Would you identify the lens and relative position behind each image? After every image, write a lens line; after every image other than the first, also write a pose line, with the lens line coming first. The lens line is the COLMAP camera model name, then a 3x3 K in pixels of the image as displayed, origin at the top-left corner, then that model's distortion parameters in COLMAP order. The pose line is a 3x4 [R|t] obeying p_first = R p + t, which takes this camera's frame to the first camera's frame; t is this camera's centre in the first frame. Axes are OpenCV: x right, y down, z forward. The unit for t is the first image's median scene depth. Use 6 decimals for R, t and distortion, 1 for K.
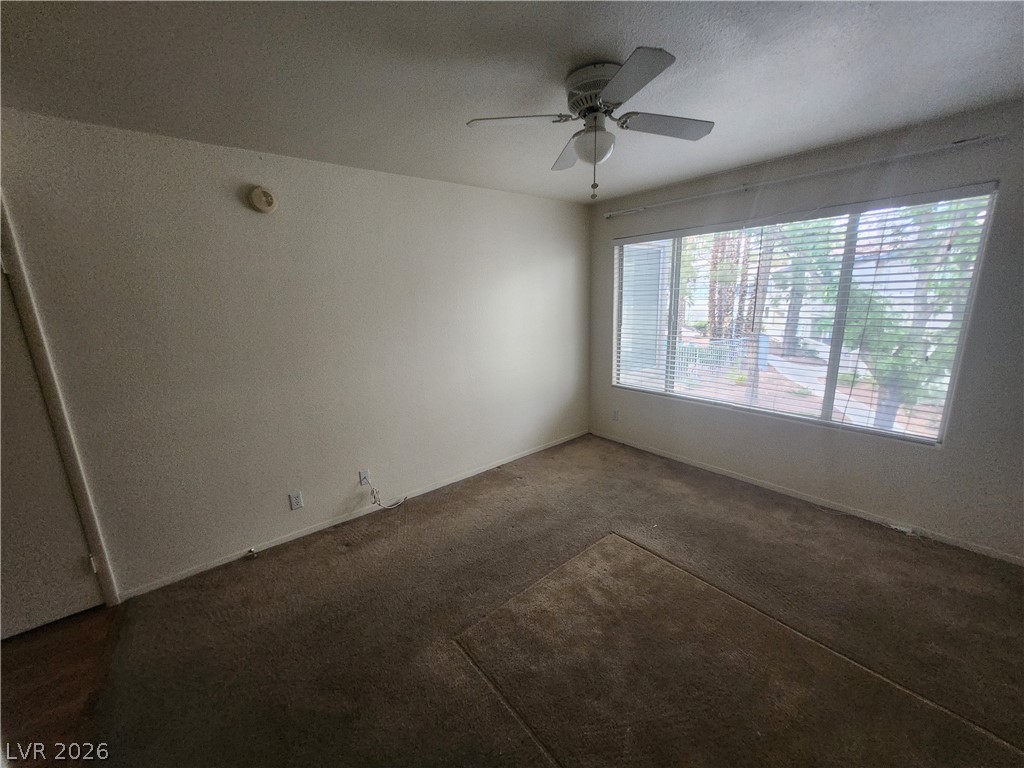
lens RADIAL K [[407.7, 0, 505.7], [0, 407.7, 385.3], [0, 0, 1]] dist [-0.002600, 0.001978]
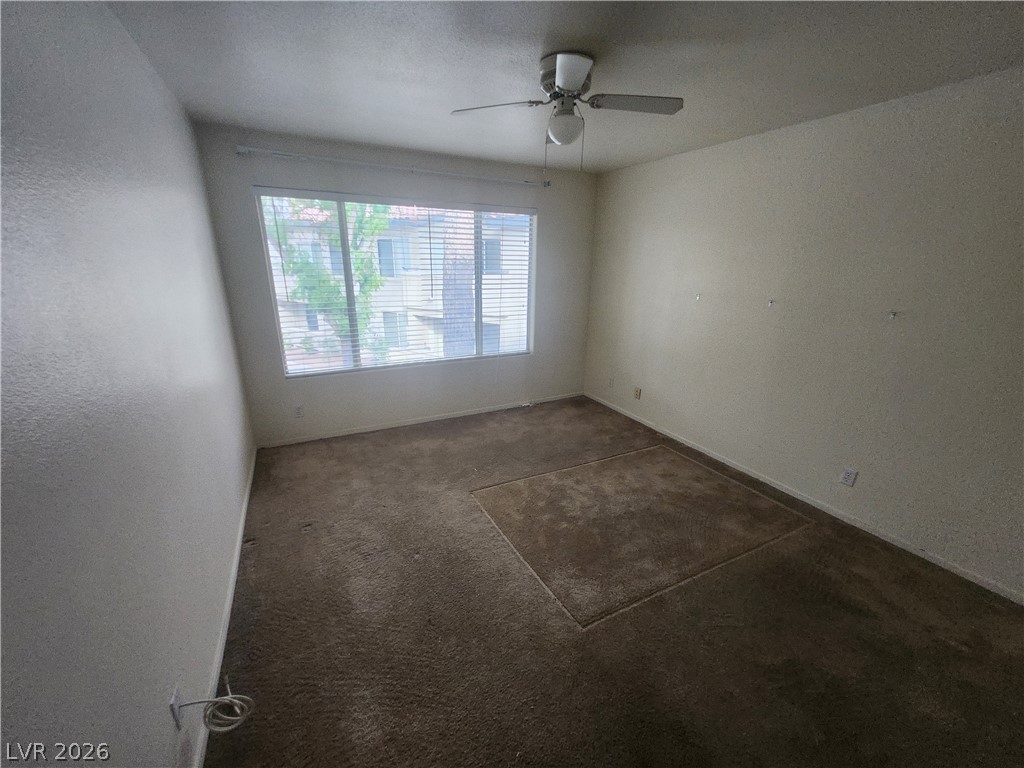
lens RADIAL K [[407.7, 0, 516.6], [0, 407.7, 384.0], [0, 0, 1]] dist [-0.002600, 0.001978]
pose [[0.189729, -0.249064, 0.949721, -0.587152], [0.193984, 0.957732, 0.212412, -0.097983], [-0.962483, 0.143930, 0.230024, 0.546698]]
